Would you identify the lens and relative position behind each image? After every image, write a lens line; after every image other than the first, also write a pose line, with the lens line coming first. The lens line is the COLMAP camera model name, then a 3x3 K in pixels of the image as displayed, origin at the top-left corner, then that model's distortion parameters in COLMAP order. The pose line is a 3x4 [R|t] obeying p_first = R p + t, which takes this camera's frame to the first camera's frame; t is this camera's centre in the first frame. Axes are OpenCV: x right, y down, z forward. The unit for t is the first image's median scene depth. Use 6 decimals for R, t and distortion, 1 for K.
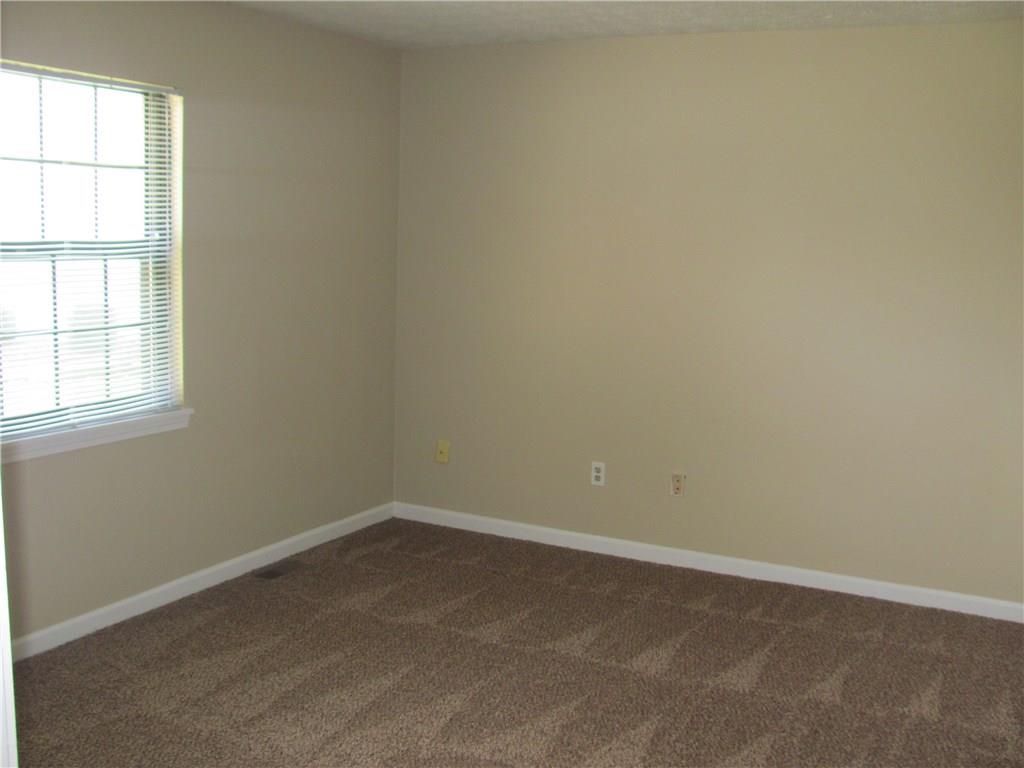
lens RADIAL K [[1064.5, 0, 512.0], [0, 1064.5, 384.0], [0, 0, 1]] dist [-0.138106, 0.016404]
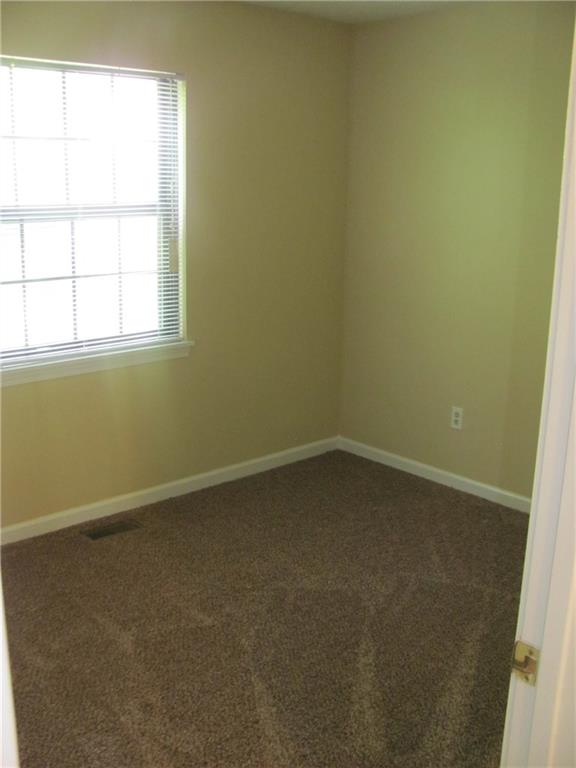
lens RADIAL K [[767.9, 0, 288.0], [0, 767.9, 384.0], [0, 0, 1]] dist [-0.110322, 0.010132]
pose [[0.934581, 0.070297, -0.348736, 0.123326], [-0.035558, 0.993832, 0.105040, -0.030401], [0.353969, -0.085768, 0.931316, 0.224374]]
